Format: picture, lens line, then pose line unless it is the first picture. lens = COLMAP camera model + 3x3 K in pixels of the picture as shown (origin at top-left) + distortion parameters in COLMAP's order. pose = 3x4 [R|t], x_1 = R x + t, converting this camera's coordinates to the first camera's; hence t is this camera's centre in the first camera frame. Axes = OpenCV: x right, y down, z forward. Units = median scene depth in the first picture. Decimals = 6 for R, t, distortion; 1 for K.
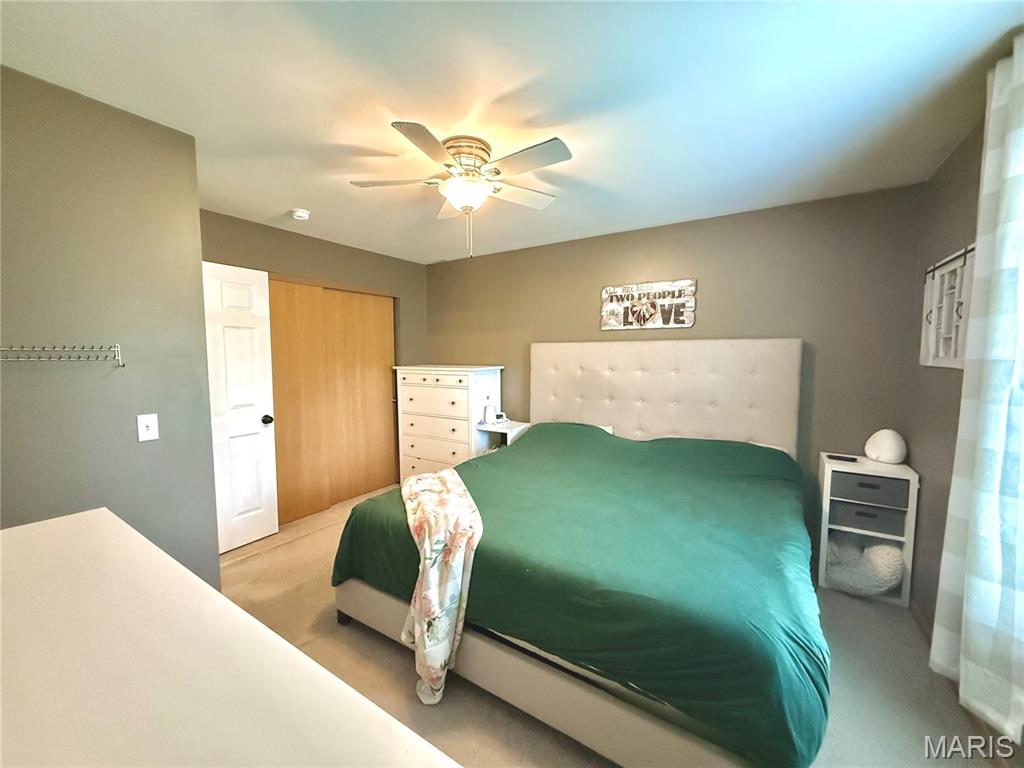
lens RADIAL K [[405.5, 0, 508.7], [0, 405.5, 384.7], [0, 0, 1]] dist [-0.002542, -0.000210]
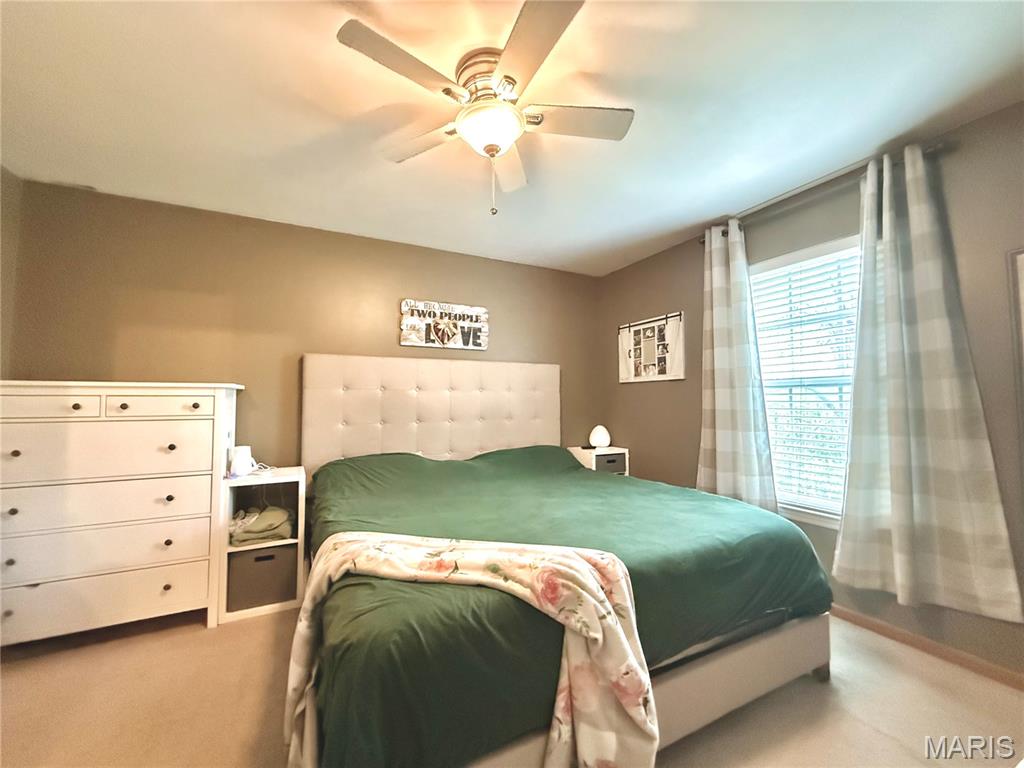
lens RADIAL K [[405.5, 0, 508.7], [0, 405.5, 384.7], [0, 0, 1]] dist [-0.002542, -0.000210]
pose [[0.496815, 0.039039, 0.866978, -0.448714], [0.072545, 0.993623, -0.086314, 0.048269], [-0.864819, 0.105777, 0.490815, 0.395257]]
